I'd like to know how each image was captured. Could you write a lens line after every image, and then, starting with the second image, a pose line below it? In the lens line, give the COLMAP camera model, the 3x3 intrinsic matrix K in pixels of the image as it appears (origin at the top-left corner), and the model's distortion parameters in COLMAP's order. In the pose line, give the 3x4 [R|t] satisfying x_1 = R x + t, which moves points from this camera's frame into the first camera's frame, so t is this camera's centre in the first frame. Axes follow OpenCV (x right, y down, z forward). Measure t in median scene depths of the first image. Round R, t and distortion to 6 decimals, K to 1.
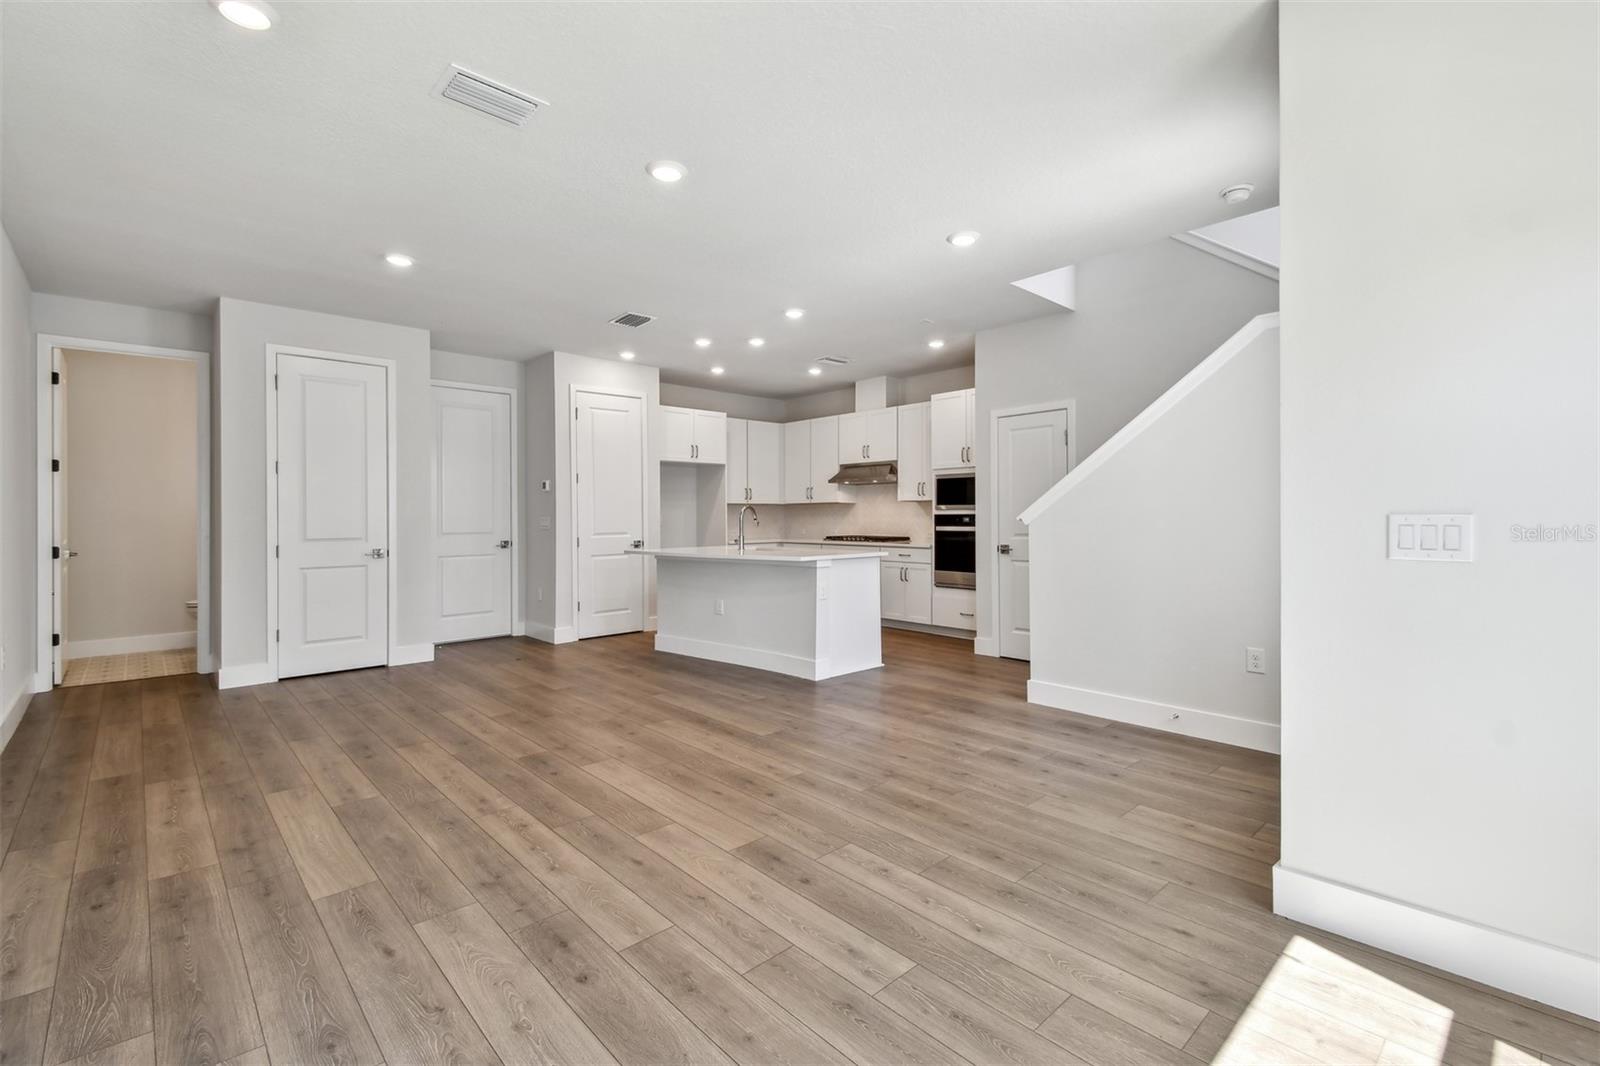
lens RADIAL K [[704.7, 0, 794.8], [0, 704.7, 520.0], [0, 0, 1]] dist [0.046020, -0.023972]
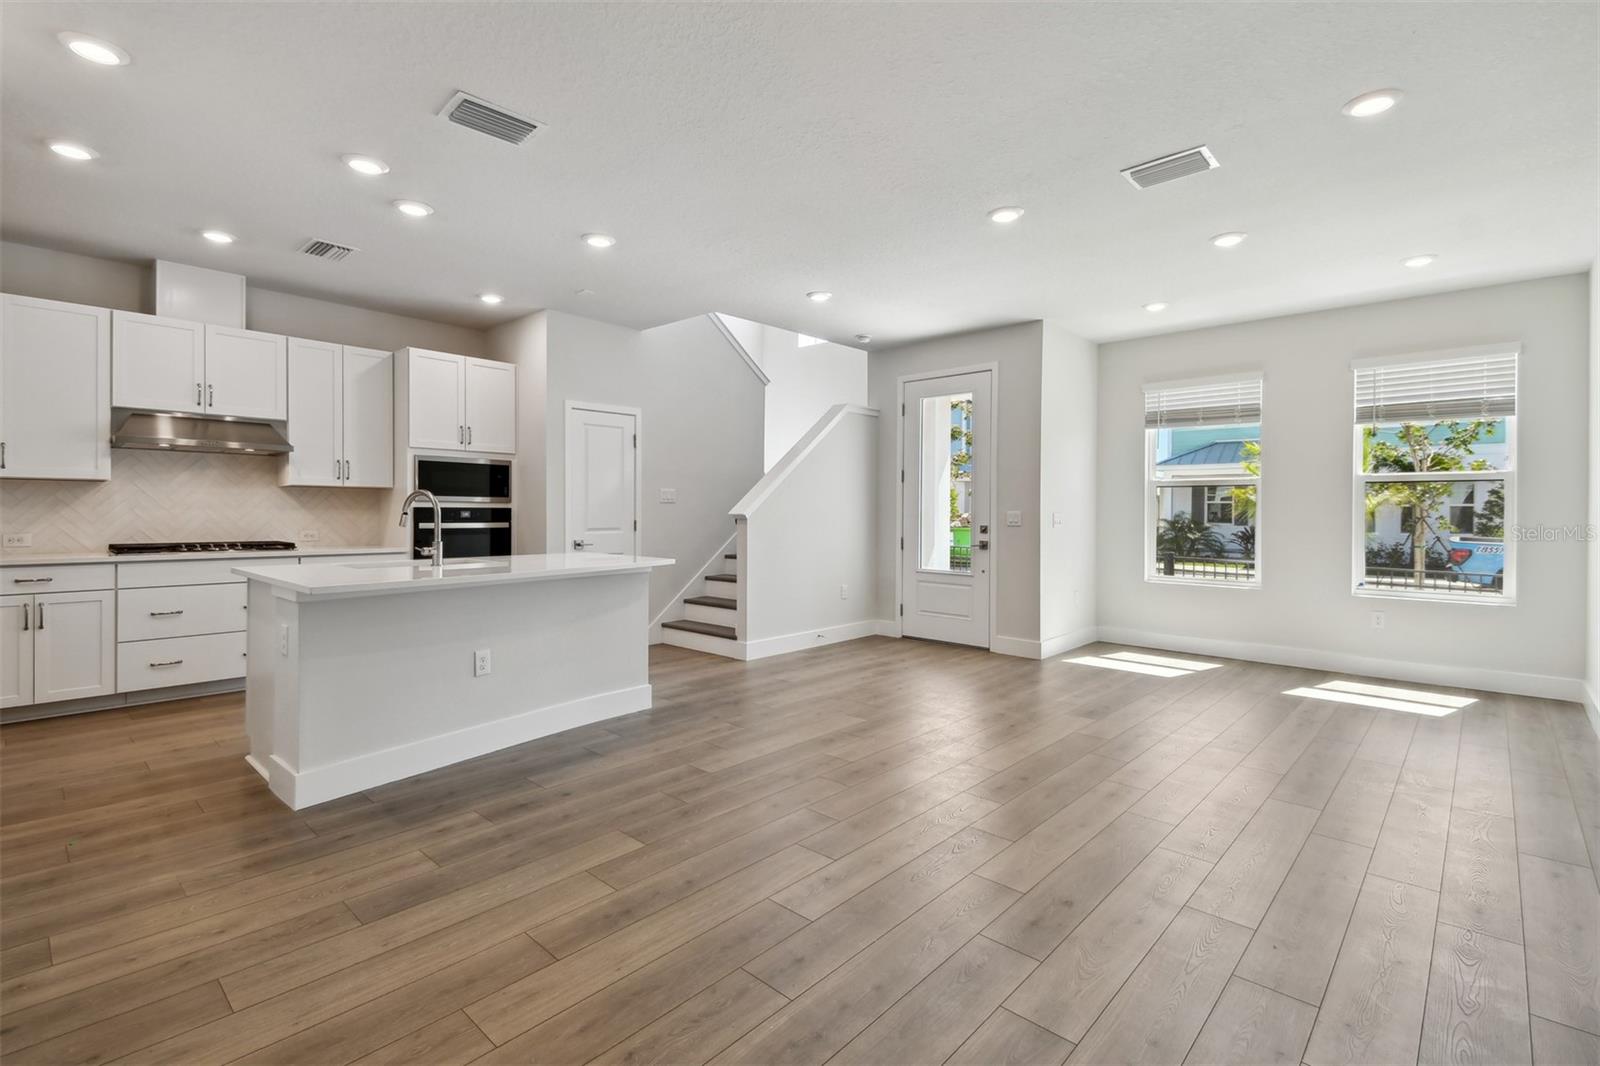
lens RADIAL K [[730.2, 0, 791.5], [0, 730.2, 515.1], [0, 0, 1]] dist [0.048713, -0.026767]
pose [[-0.079764, -0.001244, 0.996813, -0.773278], [-0.001396, 0.999998, 0.001136, -0.001067], [-0.996813, -0.001301, -0.079765, 0.824744]]
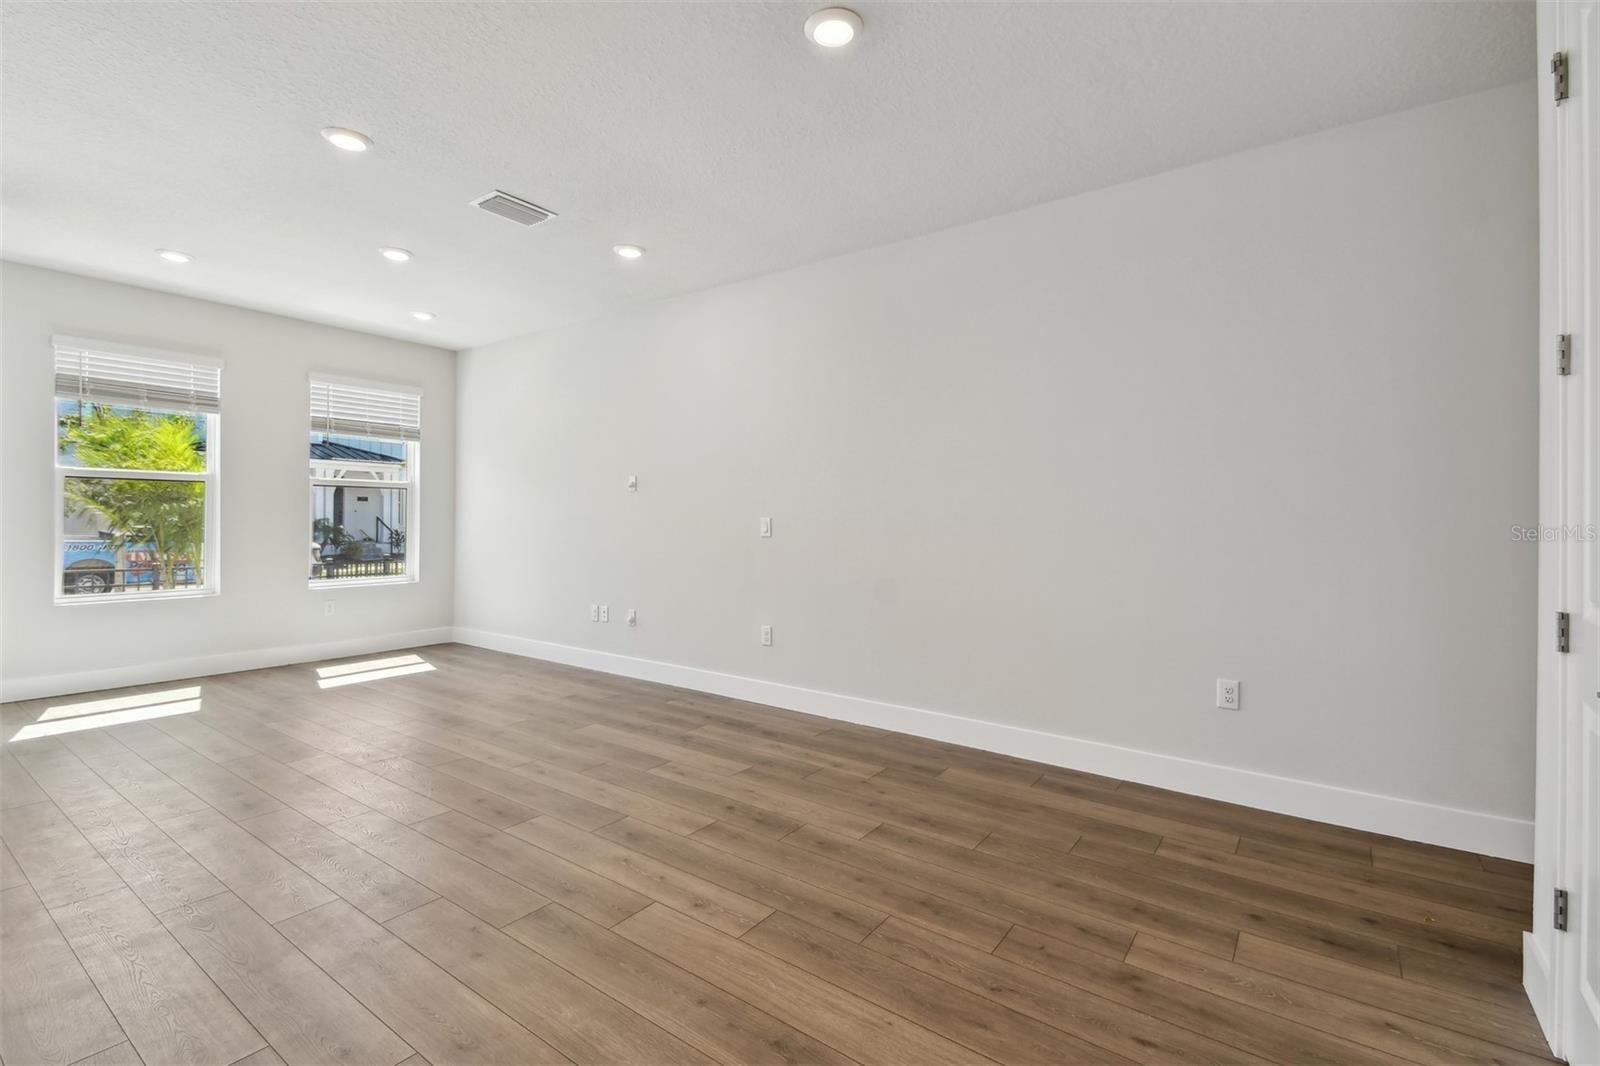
lens RADIAL K [[718.9, 0, 794.9], [0, 718.9, 518.5], [0, 0, 1]] dist [0.047629, -0.025458]
pose [[-0.979883, -0.002837, -0.199553, -0.320916], [-0.003932, 0.999979, 0.005087, -0.003970], [0.199534, 0.005769, -0.979874, 1.171236]]
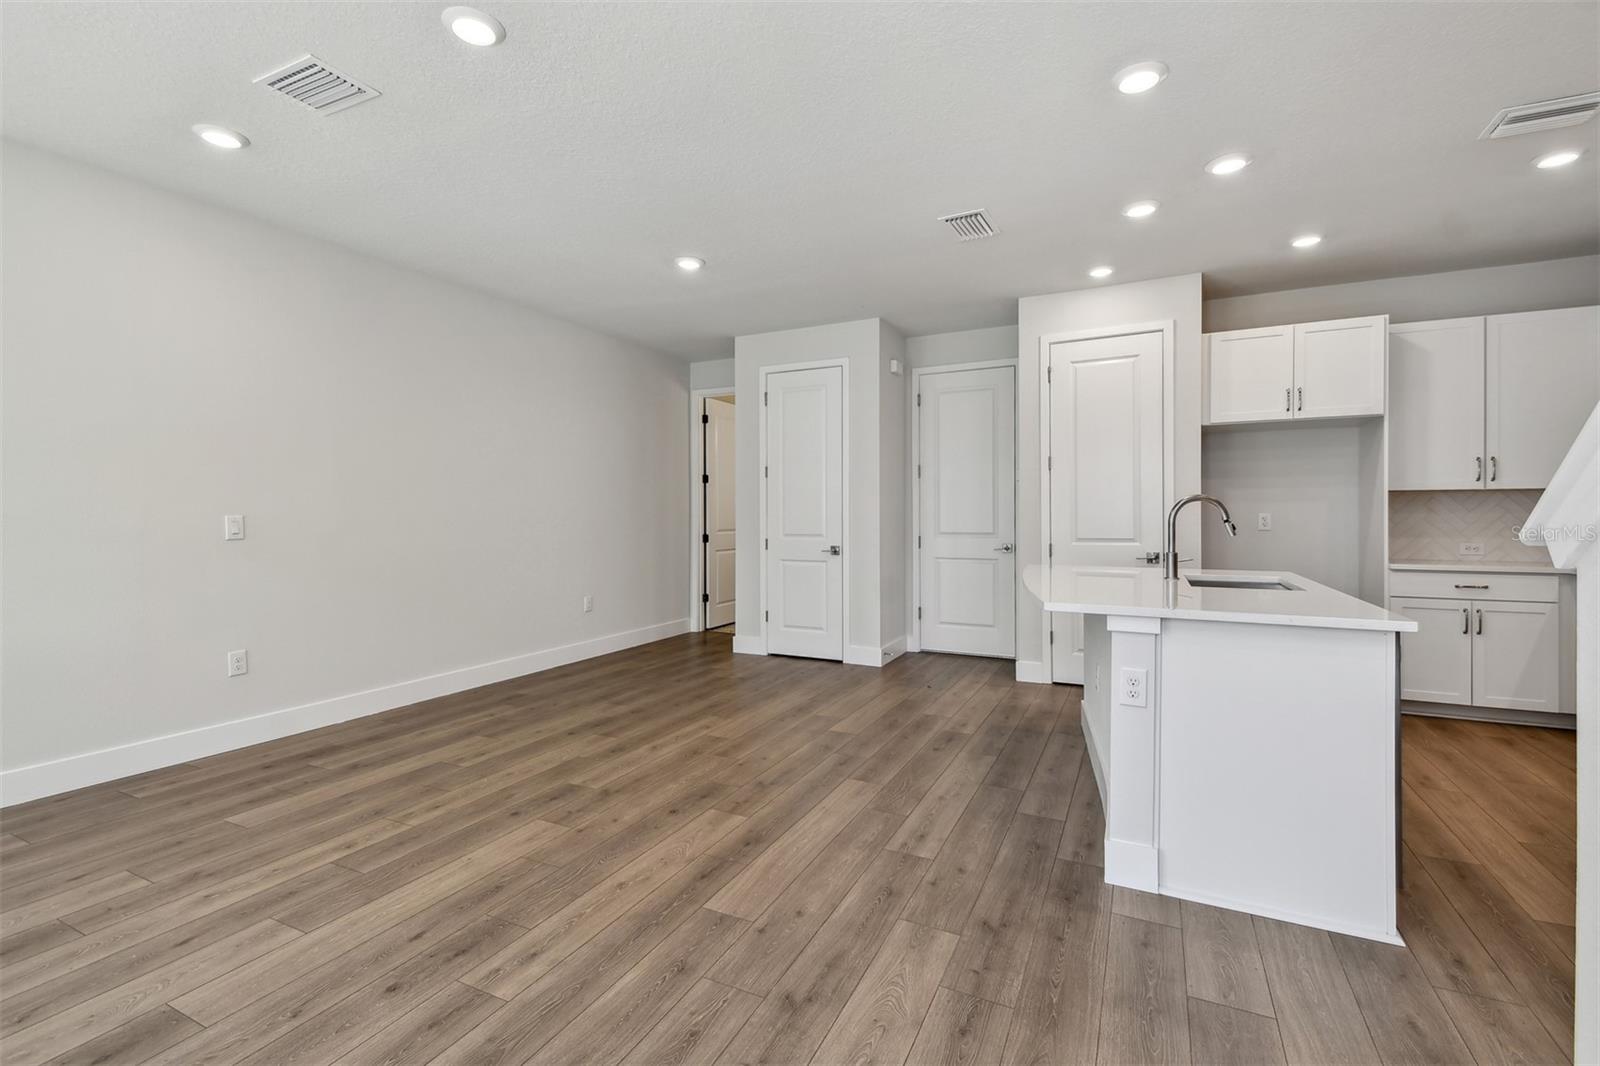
lens RADIAL K [[704.7, 0, 794.8], [0, 704.7, 520.0], [0, 0, 1]] dist [0.046020, -0.023972]
pose [[0.363150, 0.010783, -0.931668, 0.347297], [-0.005656, 0.999940, 0.009369, -0.005921], [0.931714, 0.001867, 0.363189, 0.591990]]
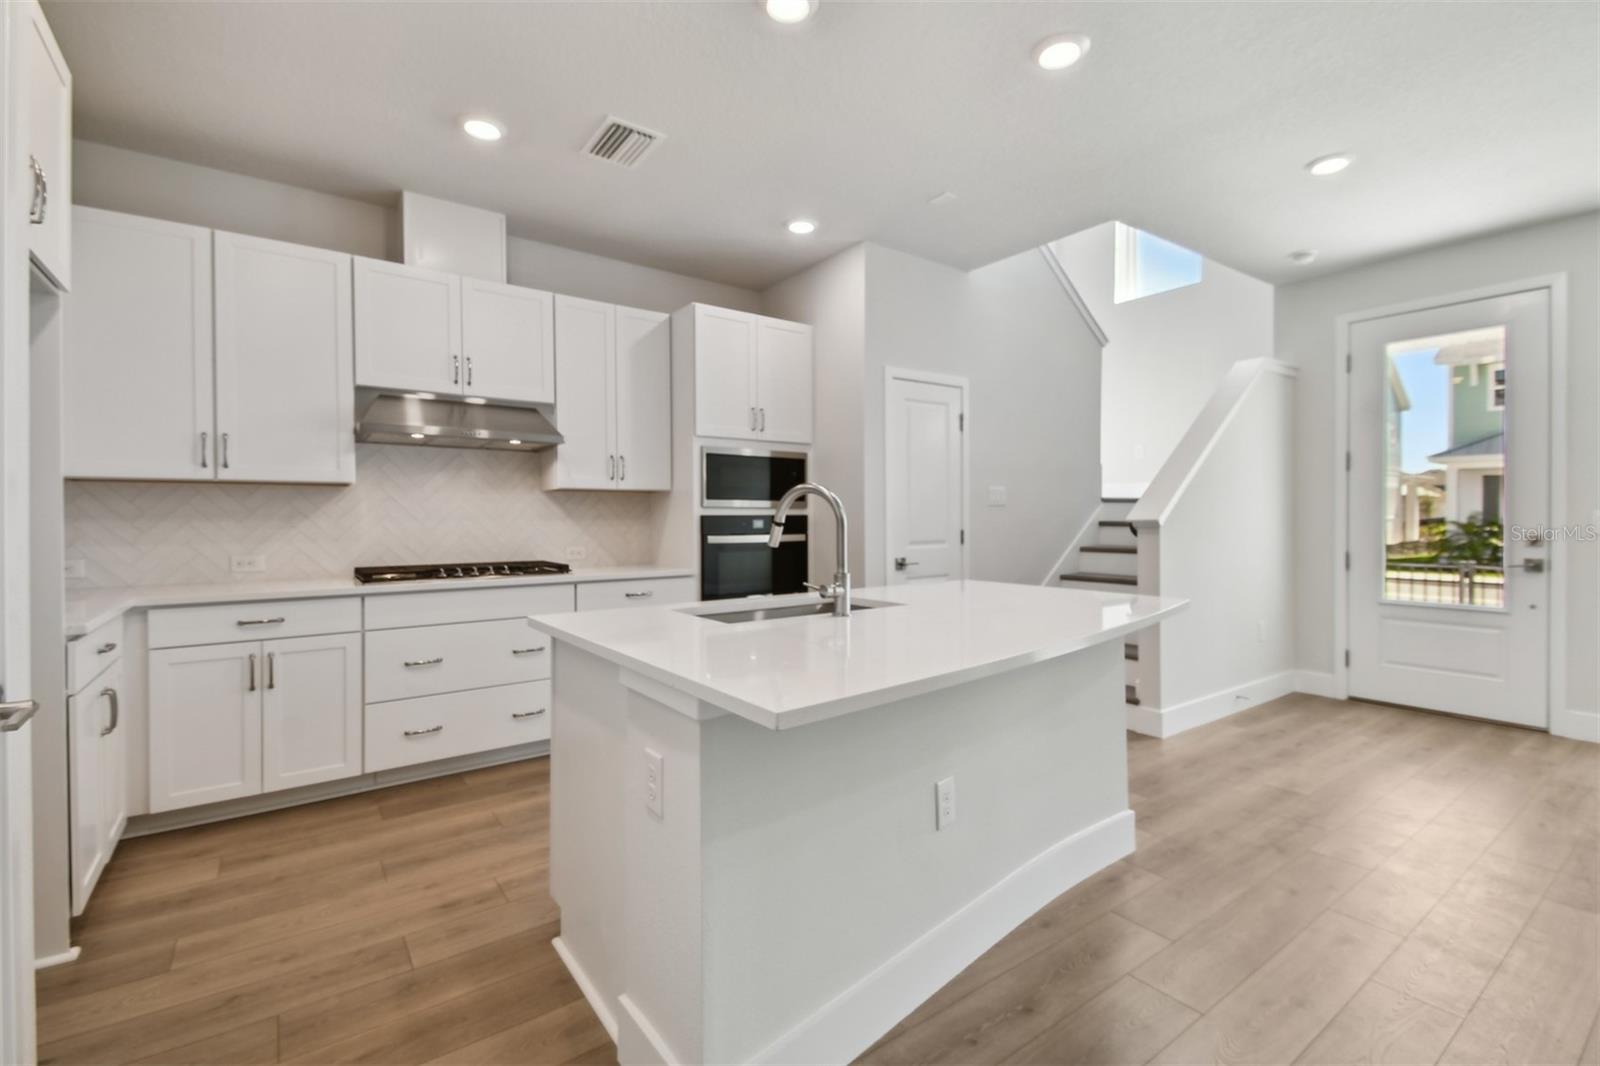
lens RADIAL K [[704.0, 0, 799.0], [0, 704.0, 522.8], [0, 0, 1]] dist [0.051000, -0.027791]
pose [[0.110003, -0.003898, 0.993924, -0.447679], [0.008459, 0.999960, 0.002985, -0.003414], [-0.993895, 0.008079, 0.110032, 1.072661]]
